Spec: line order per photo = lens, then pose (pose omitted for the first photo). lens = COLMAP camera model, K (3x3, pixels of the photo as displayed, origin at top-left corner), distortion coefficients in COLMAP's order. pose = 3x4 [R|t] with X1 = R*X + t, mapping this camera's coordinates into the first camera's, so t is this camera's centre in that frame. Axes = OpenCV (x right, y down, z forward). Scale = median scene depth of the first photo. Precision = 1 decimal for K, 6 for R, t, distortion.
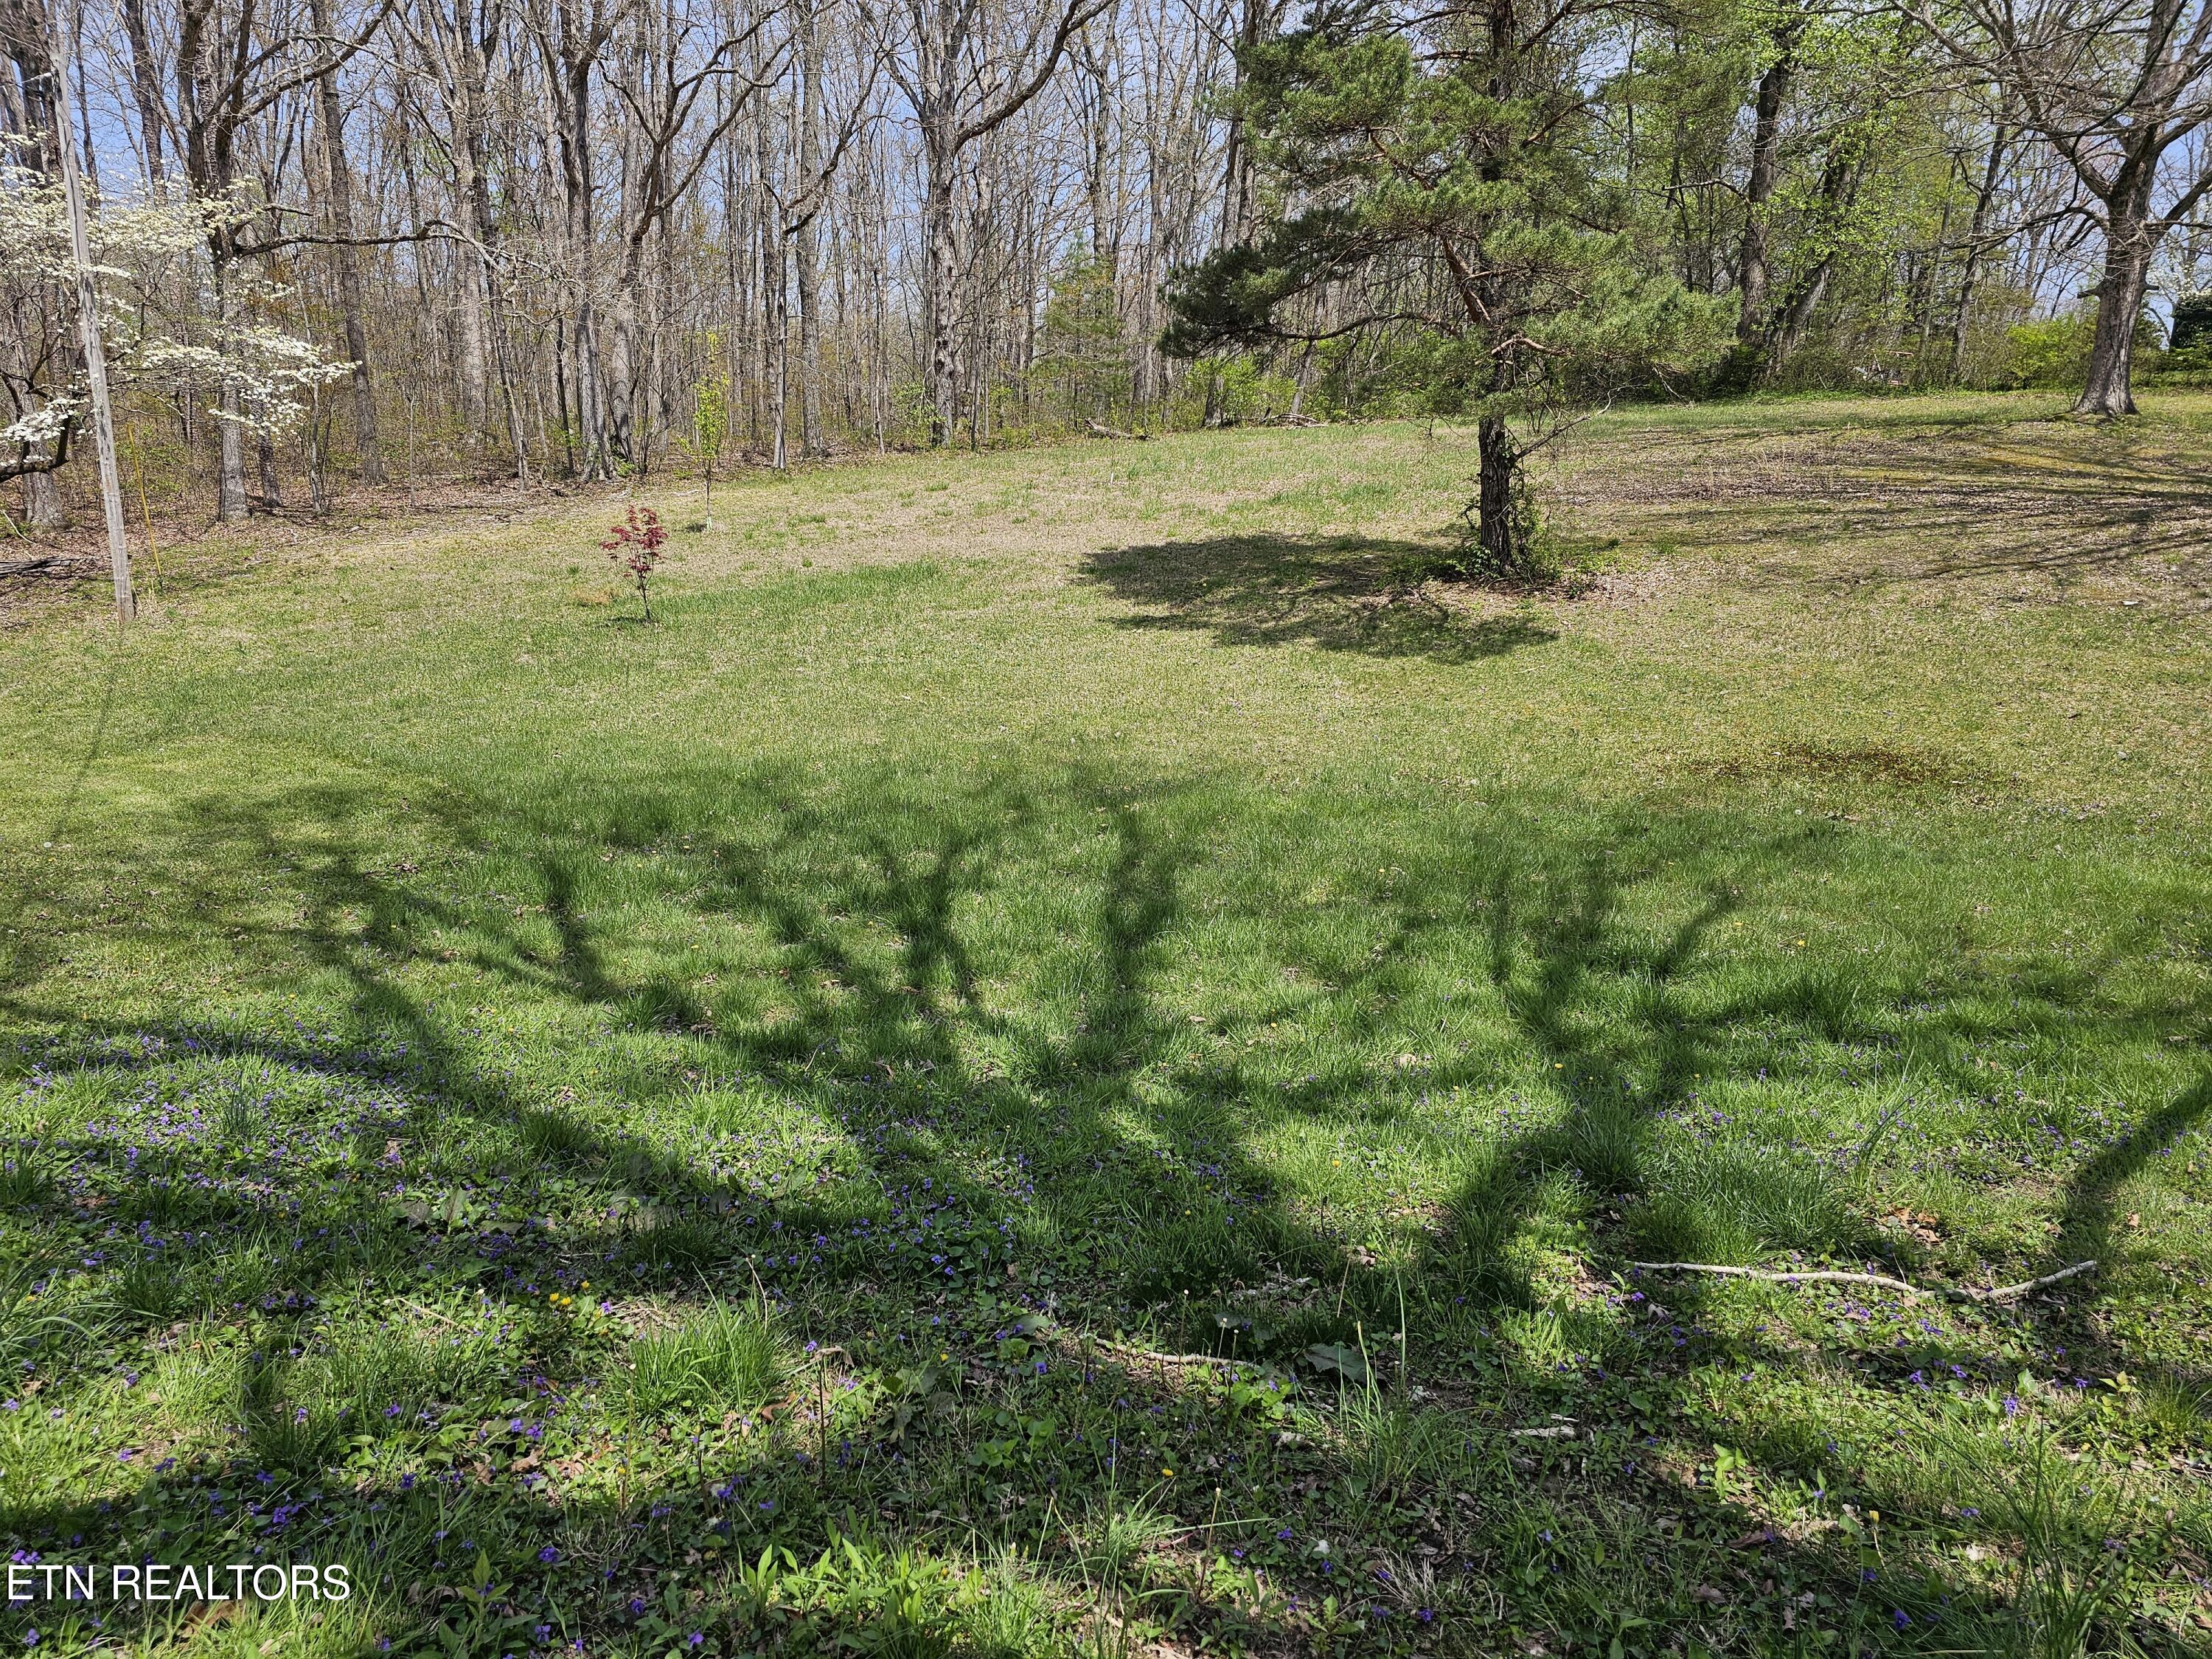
lens RADIAL K [[1484.4, 0, 1109.6], [0, 1484.4, 836.3], [0, 0, 1]] dist [0.071698, -0.058232]
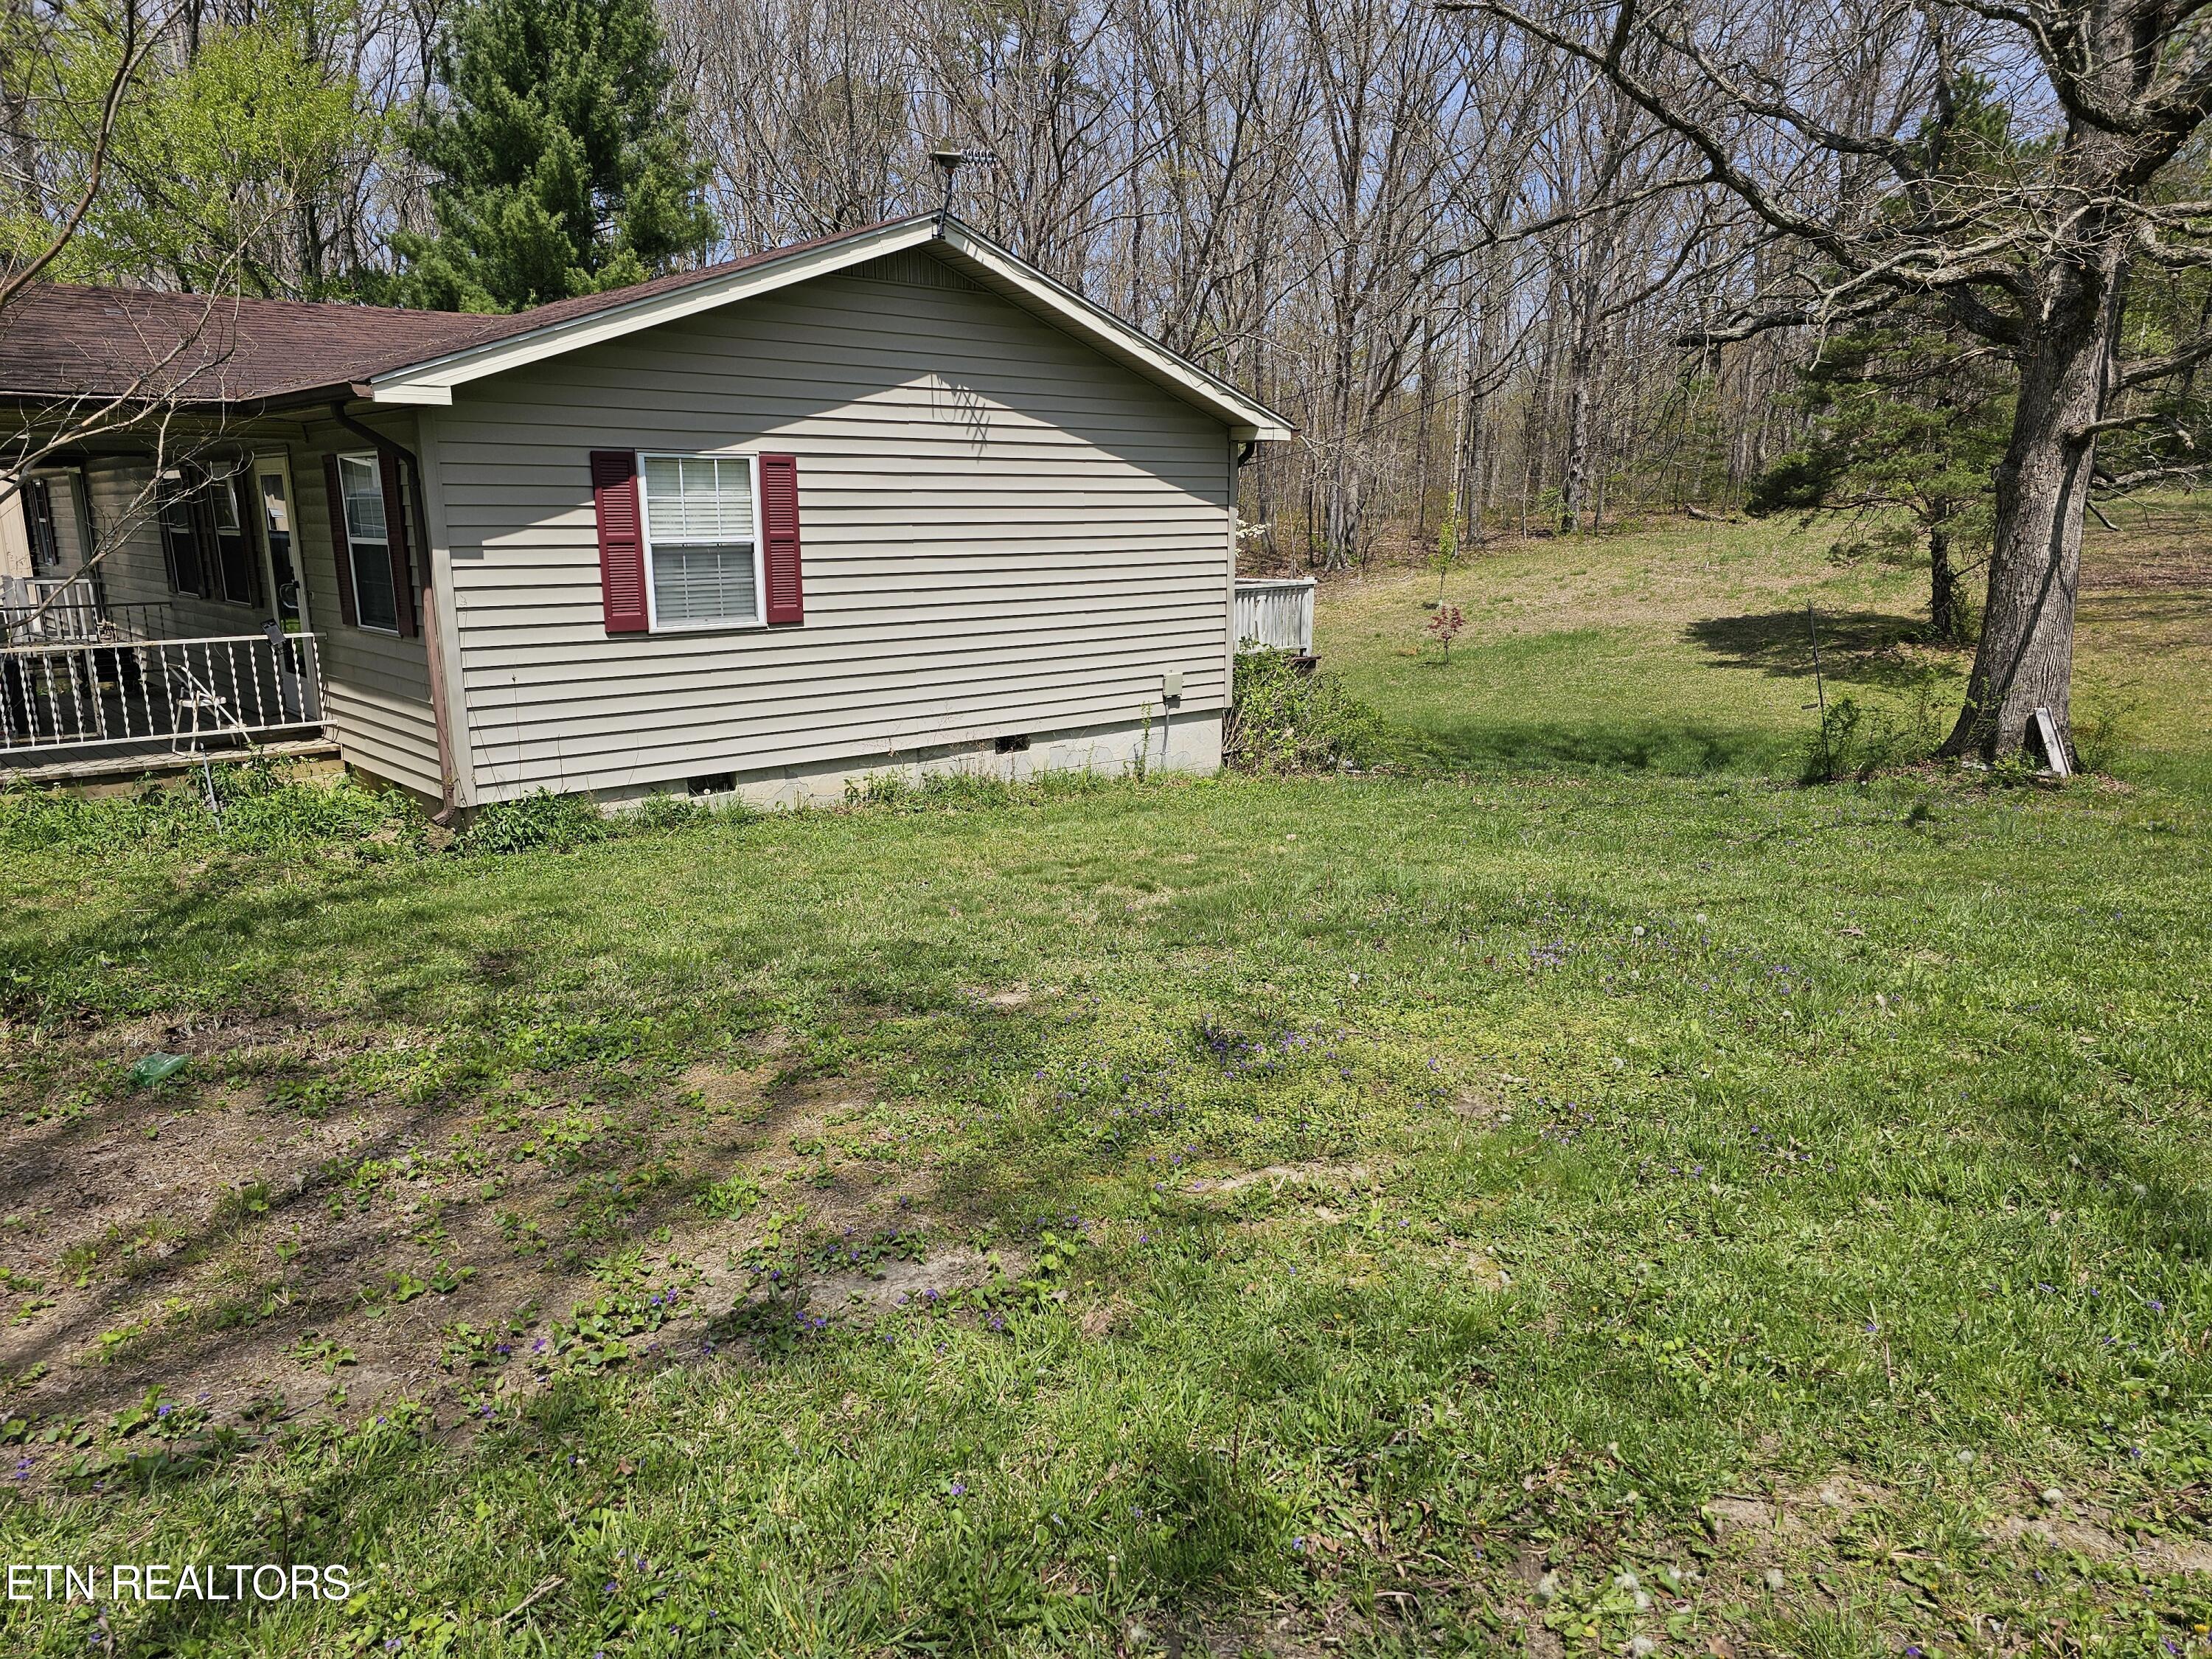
lens RADIAL K [[1484.4, 0, 1068.6], [0, 1484.4, 833.5], [0, 0, 1]] dist [0.071698, -0.058232]
pose [[0.925219, 0.050396, -0.376071, -0.015906], [-0.059325, 0.998164, -0.012193, 0.118997], [0.374766, 0.033591, 0.926511, -0.893399]]
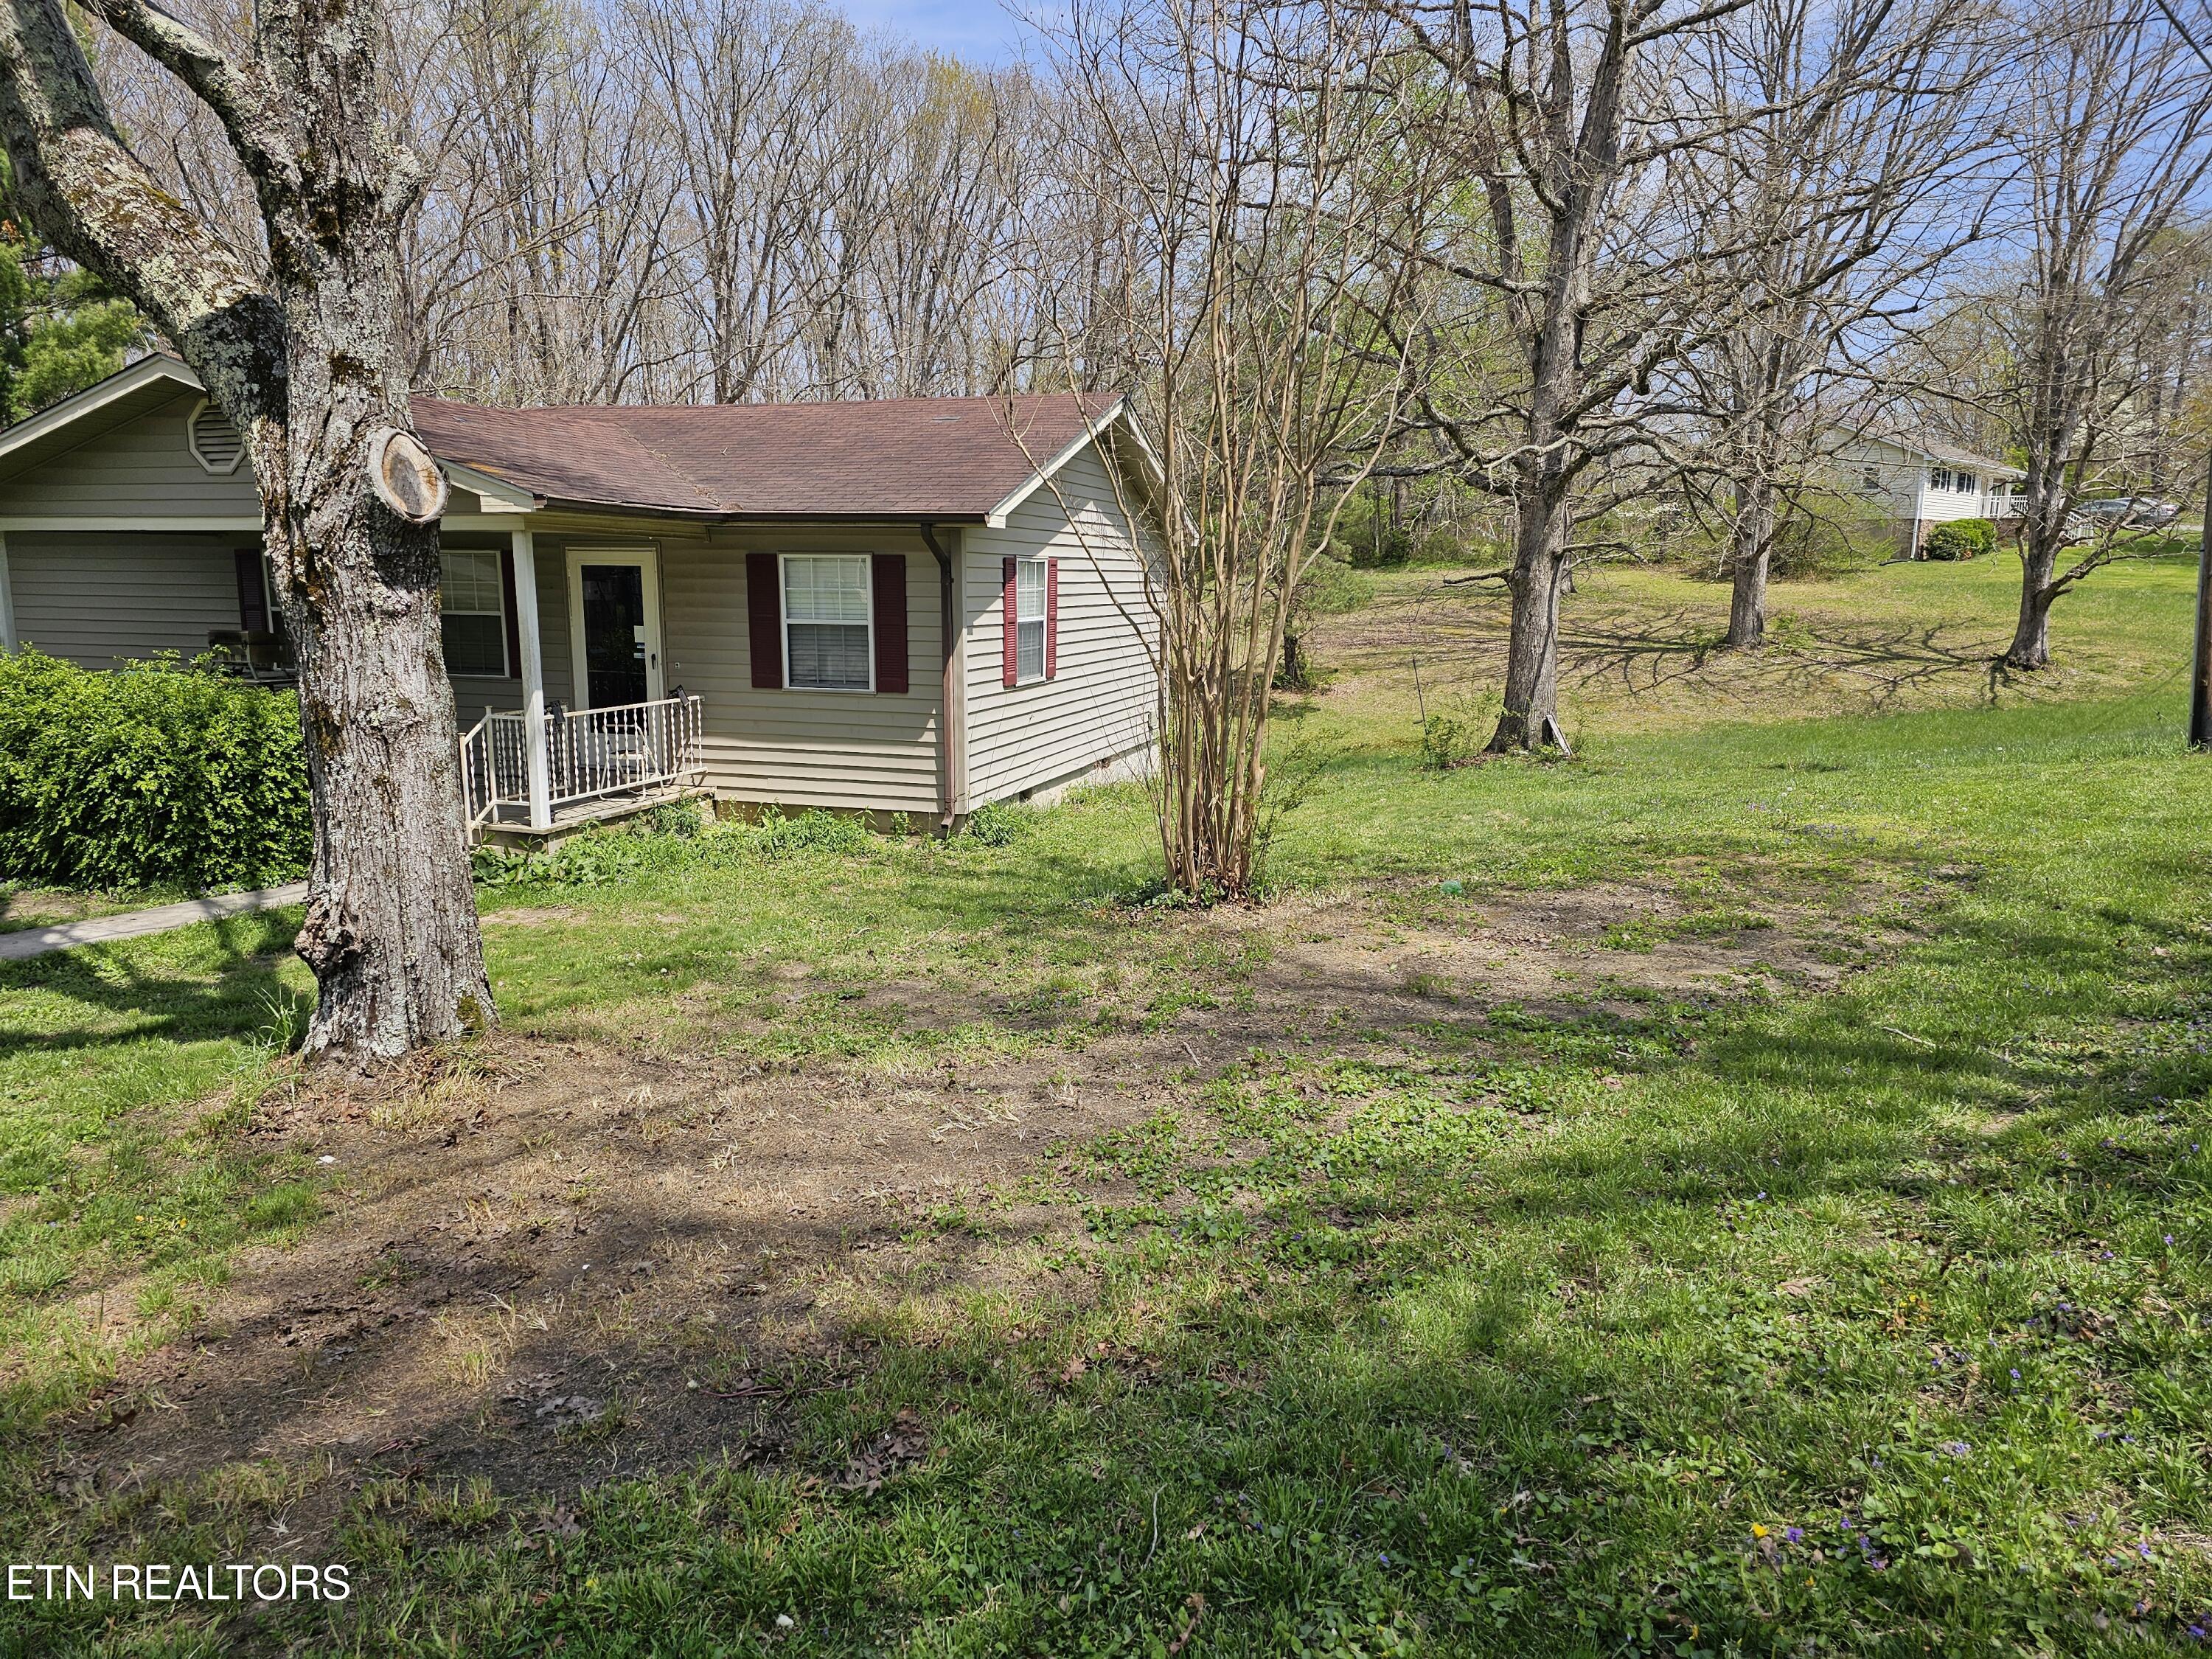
lens RADIAL K [[1484.4, 0, 1104.4], [0, 1484.4, 837.0], [0, 0, 1]] dist [0.071698, -0.058232]
pose [[0.986070, -0.056594, 0.156408, -1.566536], [0.066700, 0.995959, -0.060135, 0.309101], [-0.152373, 0.069730, 0.985860, -1.949519]]
